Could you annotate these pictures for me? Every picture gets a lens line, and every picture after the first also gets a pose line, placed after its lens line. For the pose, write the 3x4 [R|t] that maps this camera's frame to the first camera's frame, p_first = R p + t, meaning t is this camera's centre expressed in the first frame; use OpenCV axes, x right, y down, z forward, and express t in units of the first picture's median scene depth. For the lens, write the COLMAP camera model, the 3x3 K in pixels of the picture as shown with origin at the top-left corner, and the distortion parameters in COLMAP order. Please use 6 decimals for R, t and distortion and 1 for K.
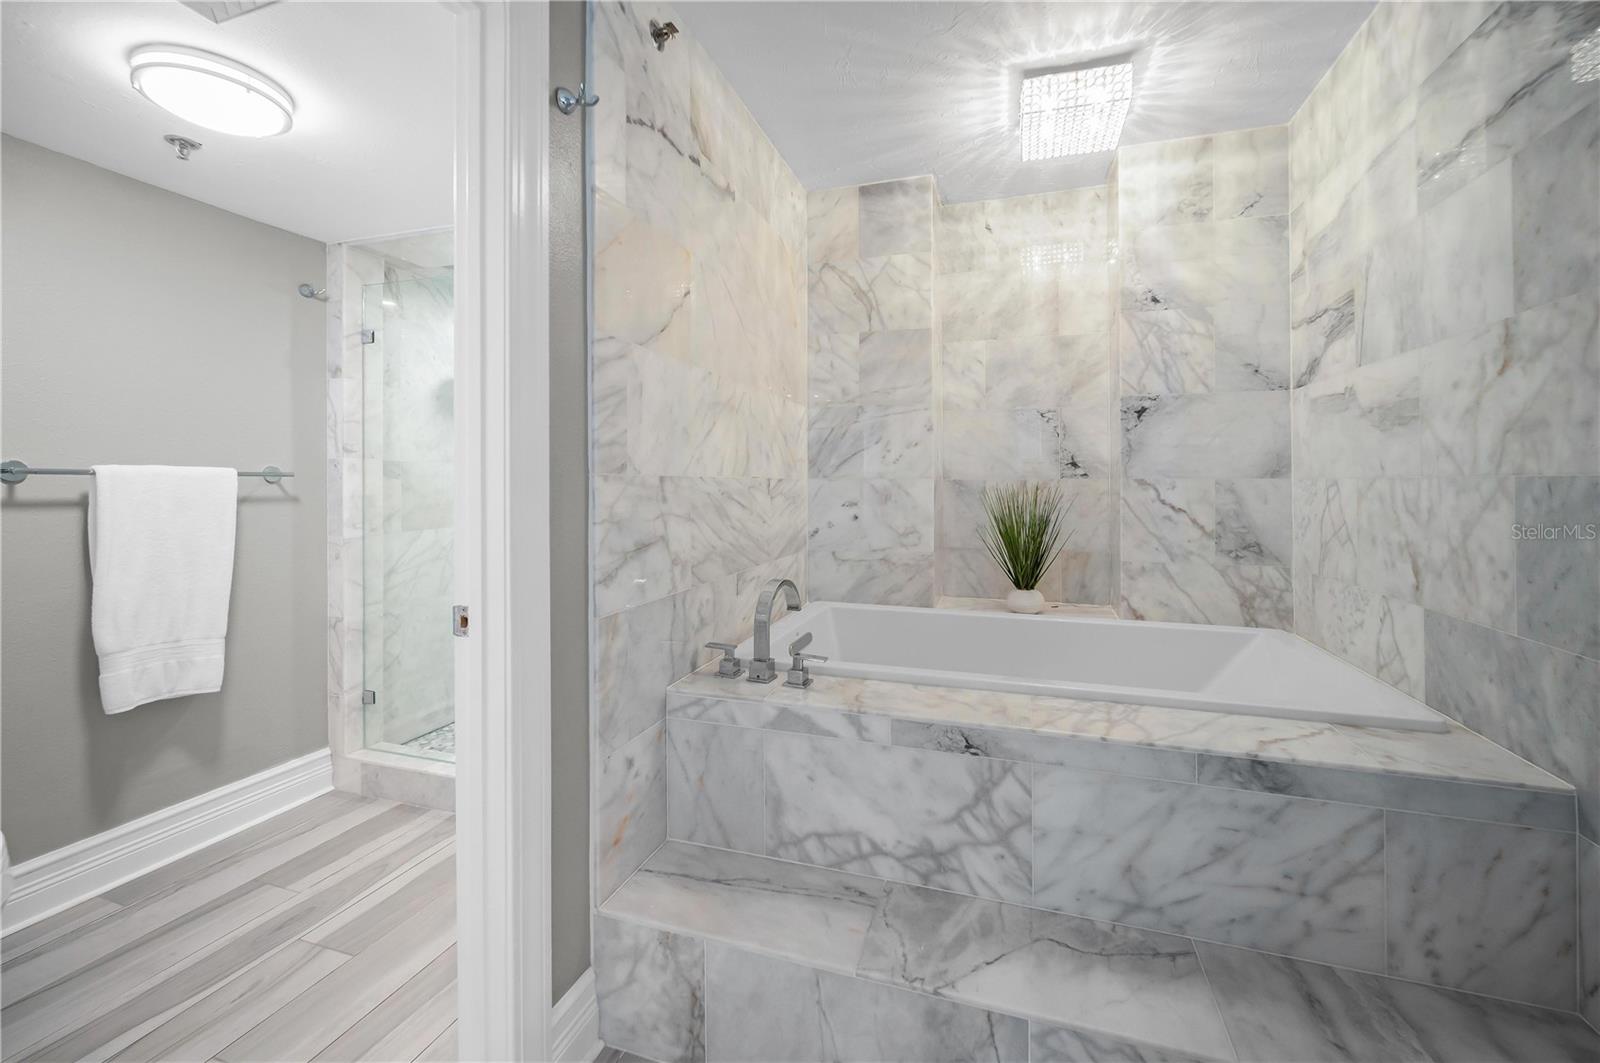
lens RADIAL K [[650.5, 0, 797.7], [0, 650.5, 478.3], [0, 0, 1]] dist [0.000701, 0.000080]
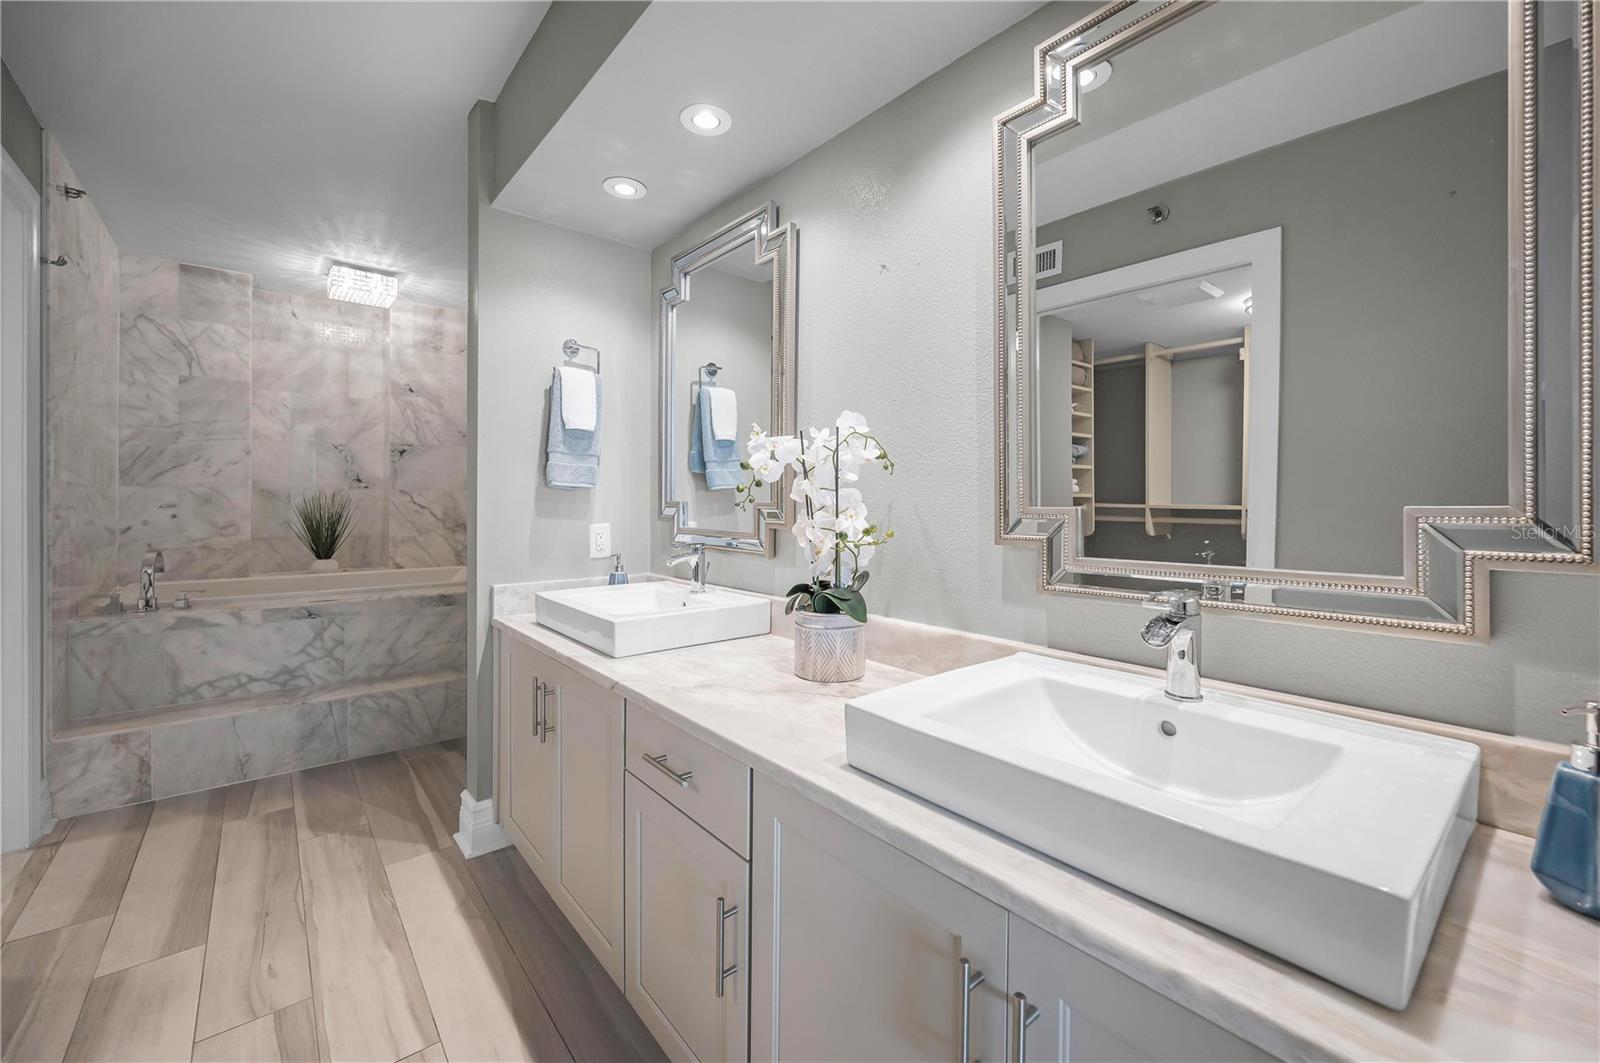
lens RADIAL K [[651.8, 0, 807.7], [0, 651.8, 499.0], [0, 0, 1]] dist [-0.000874, -0.000076]
pose [[0.518141, 0.003084, 0.855289, -0.382263], [-0.010382, 0.999943, 0.002684, 0.009130], [-0.855232, -0.010270, 0.518144, -0.791037]]
